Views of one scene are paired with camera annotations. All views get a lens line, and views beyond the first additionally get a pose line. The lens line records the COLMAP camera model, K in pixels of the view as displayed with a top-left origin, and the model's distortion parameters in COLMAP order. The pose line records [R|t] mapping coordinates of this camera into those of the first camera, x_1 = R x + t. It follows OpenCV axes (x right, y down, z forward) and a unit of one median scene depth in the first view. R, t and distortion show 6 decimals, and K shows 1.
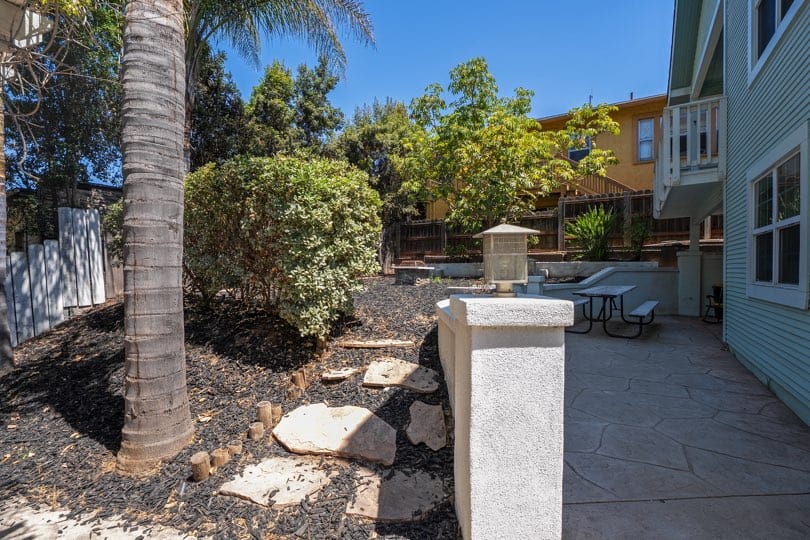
lens RADIAL K [[380.9, 0, 405.0], [0, 380.9, 270.0], [0, 0, 1]] dist [-0.045292, 0.016502]
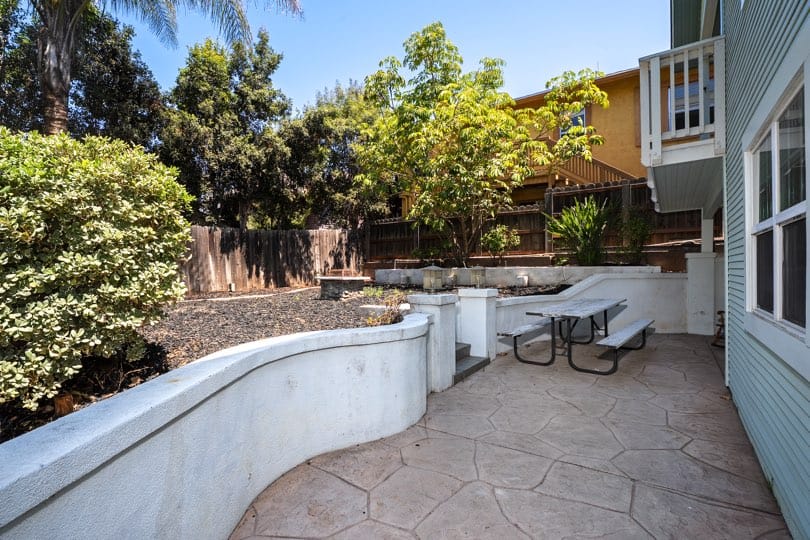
lens RADIAL K [[400.4, 0, 402.2], [0, 400.4, 267.8], [0, 0, 1]] dist [-0.032470, 0.000705]
pose [[0.998757, -0.010557, -0.048714, 0.153962], [0.010200, 0.999919, -0.007580, -0.015955], [0.048790, 0.007074, 0.998784, 0.124298]]
